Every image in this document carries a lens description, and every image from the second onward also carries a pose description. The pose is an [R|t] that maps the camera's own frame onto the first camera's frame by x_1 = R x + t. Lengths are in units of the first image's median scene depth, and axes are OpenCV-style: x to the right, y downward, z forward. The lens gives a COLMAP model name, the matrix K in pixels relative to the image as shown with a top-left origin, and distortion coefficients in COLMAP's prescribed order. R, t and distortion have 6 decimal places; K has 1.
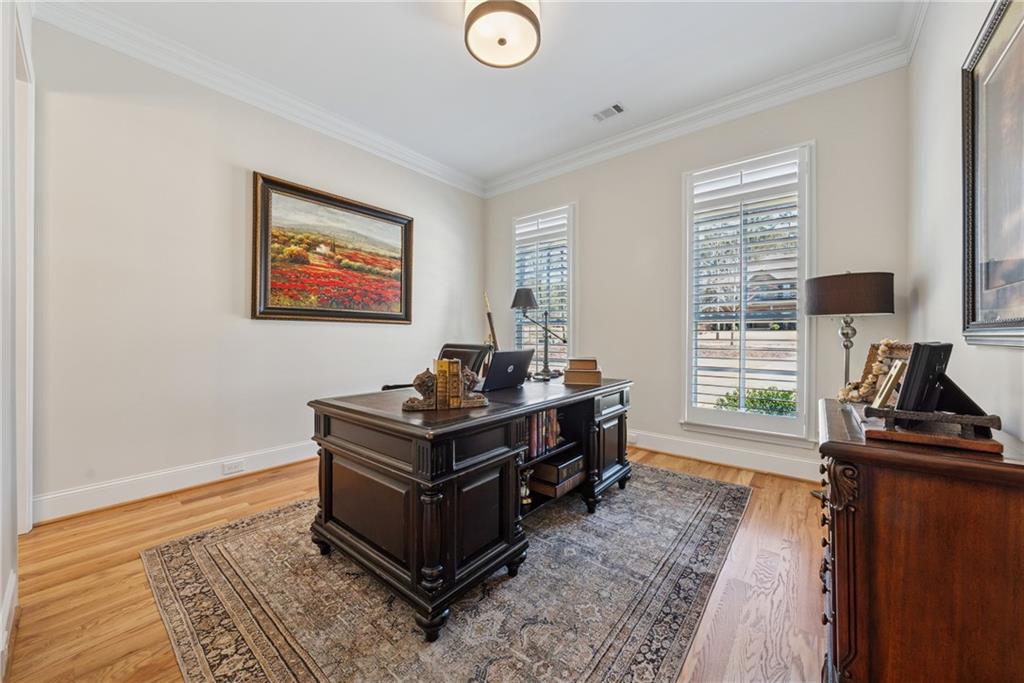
lens RADIAL K [[377.6, 0, 511.4], [0, 377.6, 336.4], [0, 0, 1]] dist [-0.001789, -0.000071]
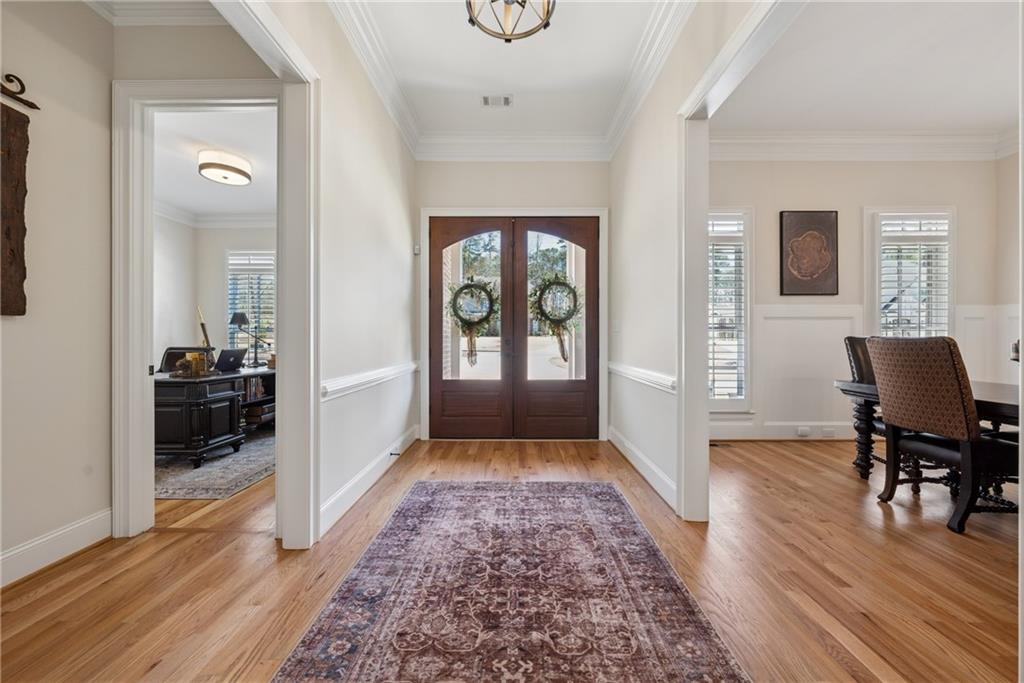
lens RADIAL K [[377.6, 0, 510.5], [0, 377.6, 343.6], [0, 0, 1]] dist [-0.001789, -0.000071]
pose [[0.778149, -0.000355, 0.628079, -0.092167], [-0.001269, 0.999997, 0.002137, 0.004362], [-0.628078, -0.002459, 0.778147, -1.168471]]
